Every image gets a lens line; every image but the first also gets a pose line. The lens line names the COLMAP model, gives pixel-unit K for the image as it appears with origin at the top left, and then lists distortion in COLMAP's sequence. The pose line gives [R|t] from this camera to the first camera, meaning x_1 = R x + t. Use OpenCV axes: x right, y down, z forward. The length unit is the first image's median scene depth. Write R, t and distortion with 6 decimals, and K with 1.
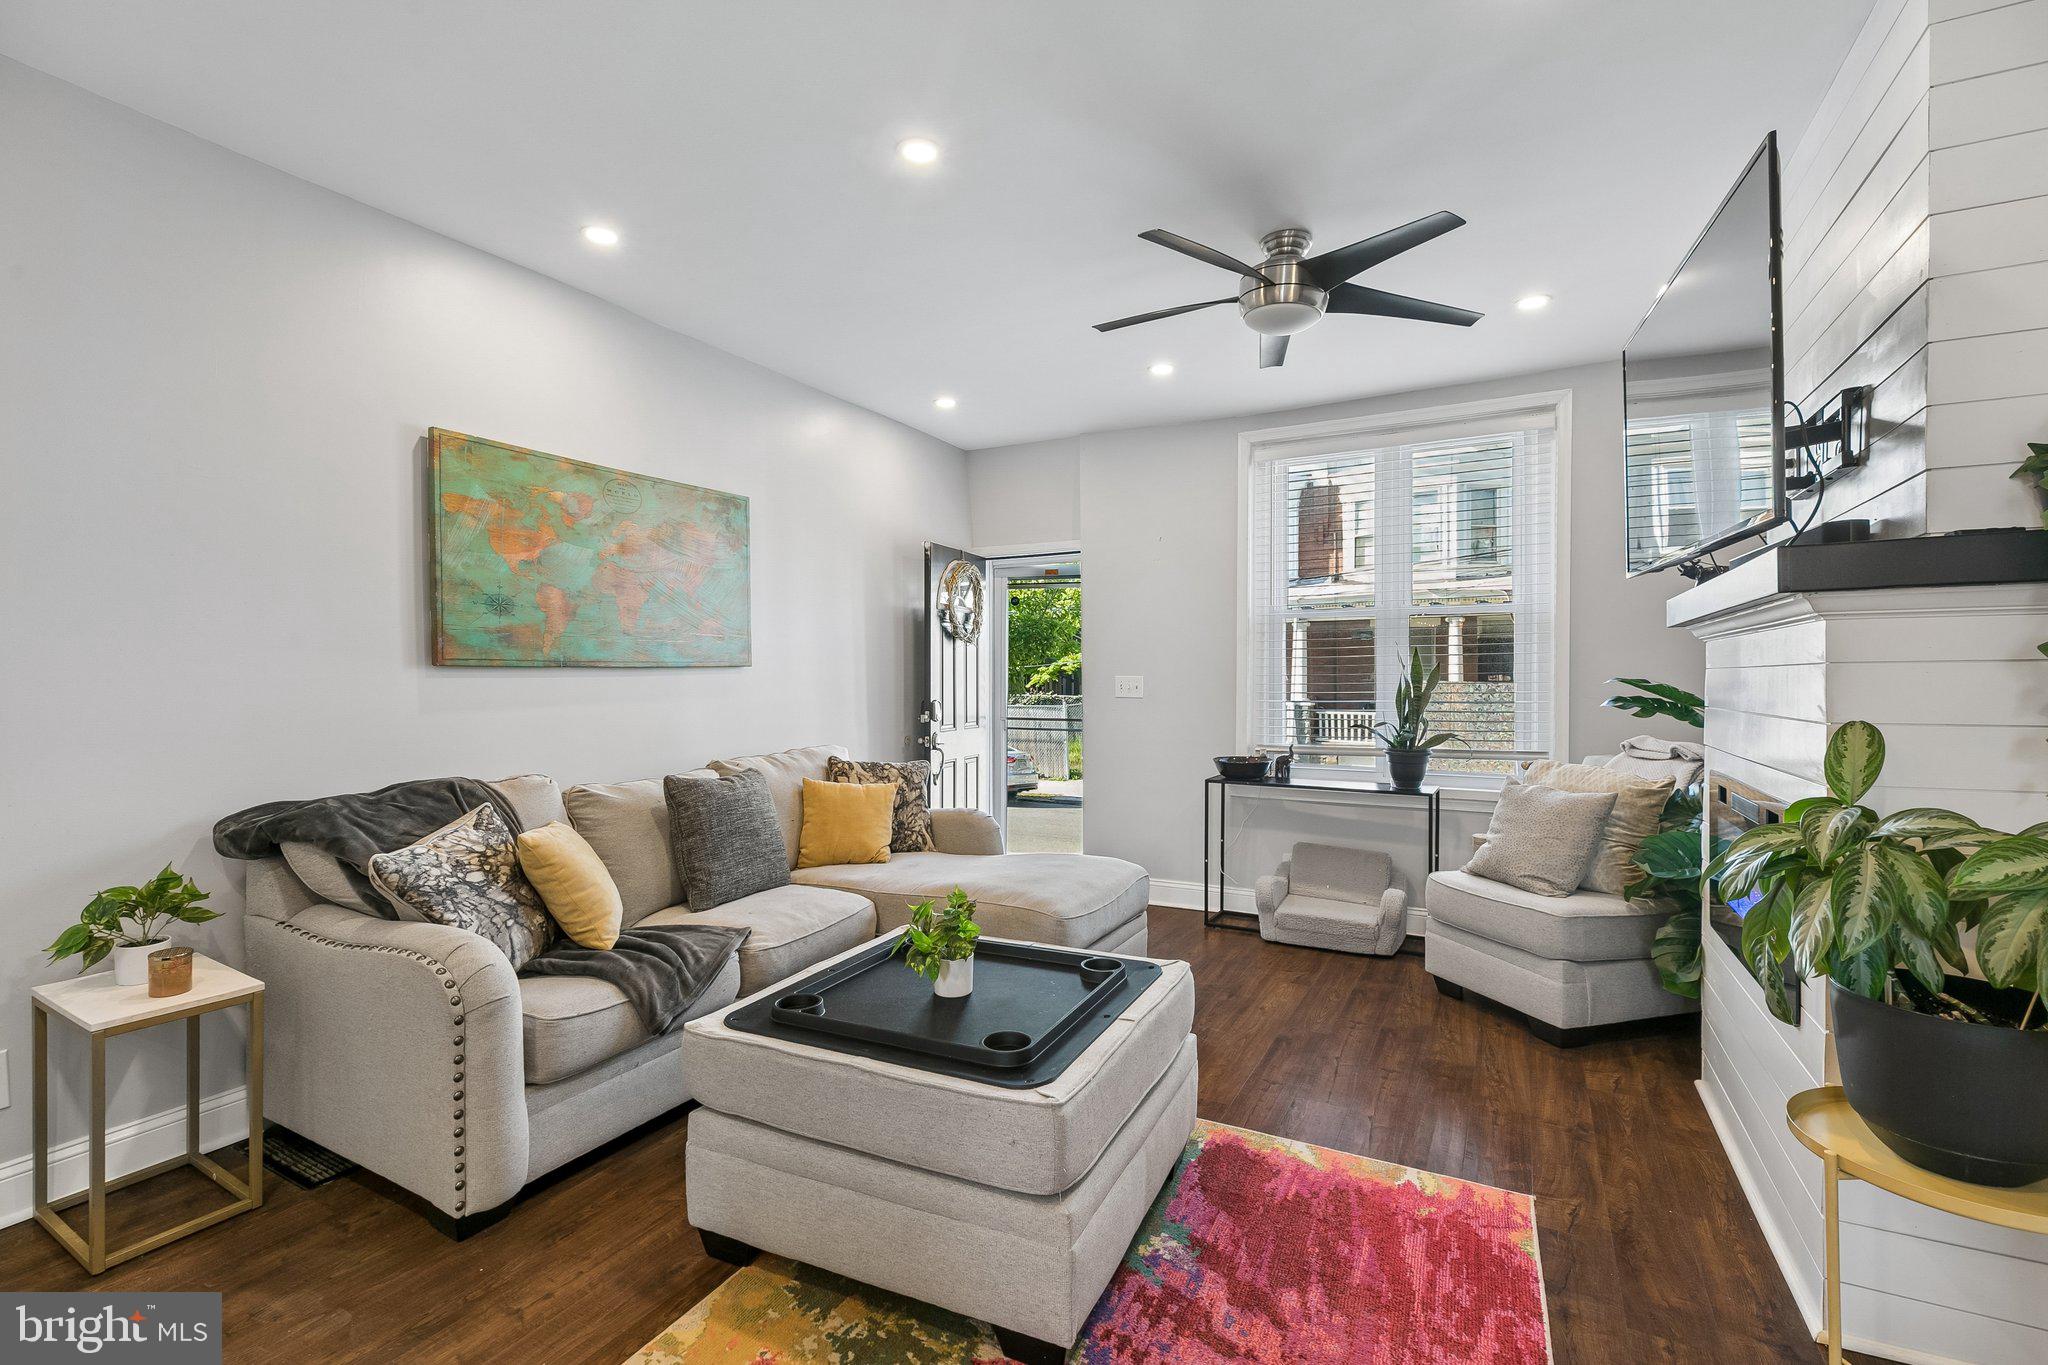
lens RADIAL K [[918.2, 0, 1016.7], [0, 918.2, 682.3], [0, 0, 1]] dist [0.002041, -0.000155]
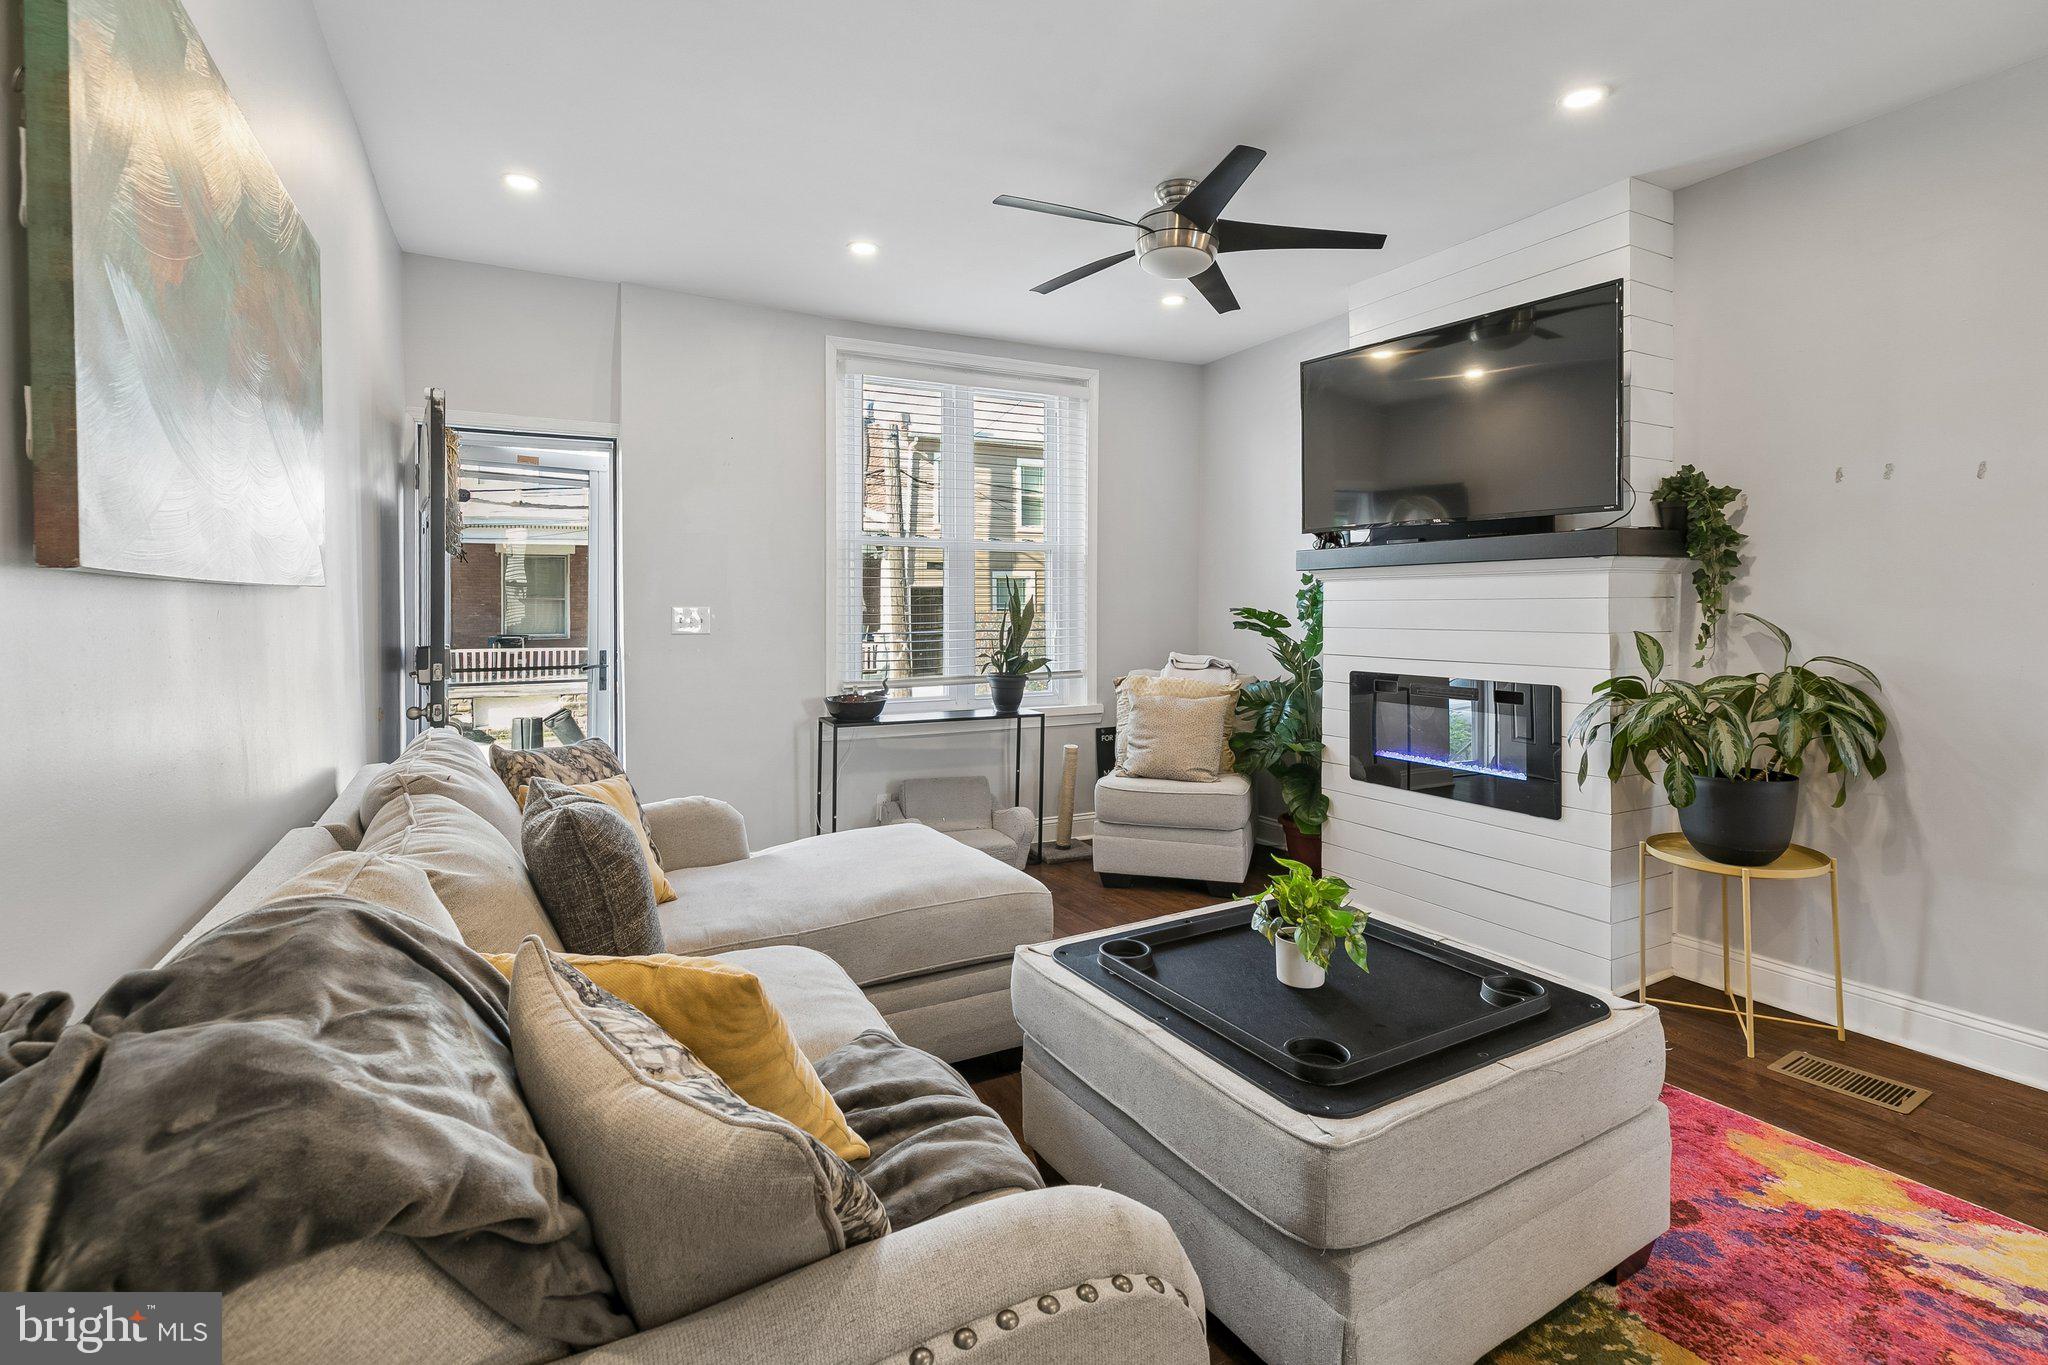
lens RADIAL K [[952.9, 0, 1004.9], [0, 952.9, 606.7], [0, 0, 1]] dist [0.002709, 0.000170]
pose [[0.560129, -0.000062, 0.828405, -0.640815], [0.006943, 0.999965, -0.004620, -0.001994], [-0.828376, 0.008339, 0.560110, 0.496649]]
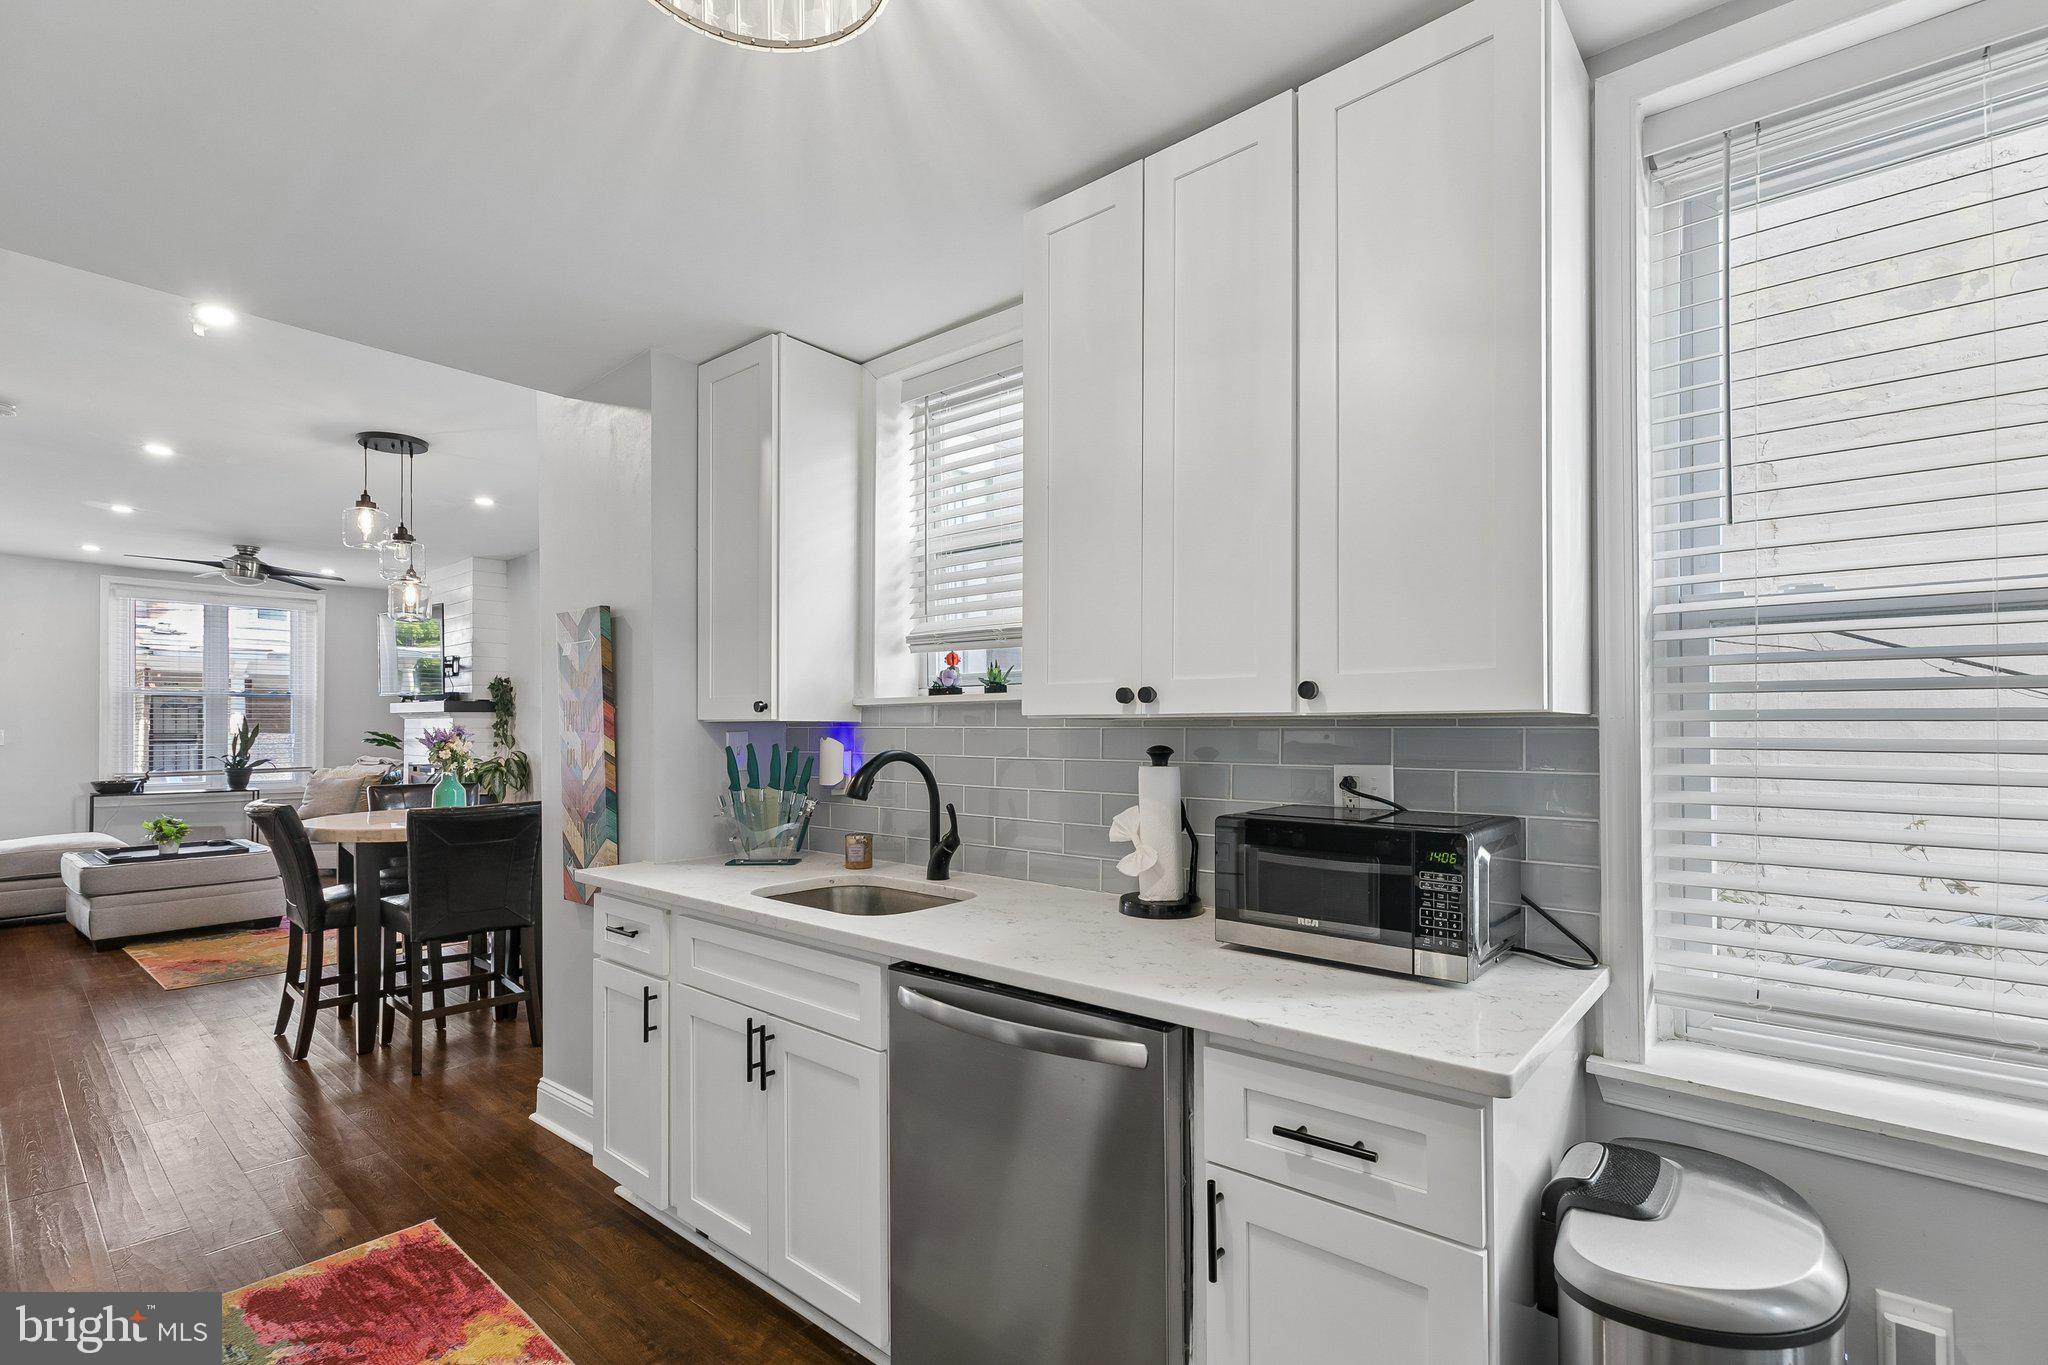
lens RADIAL K [[938.4, 0, 1033.9], [0, 938.4, 727.9], [0, 0, 1]] dist [0.002239, 0.000427]
pose [[0.218104, 0.001411, 0.975925, -1.453378], [0.004066, 0.999989, -0.002354, -0.001153], [-0.975917, 0.004481, 0.218095, -1.346089]]
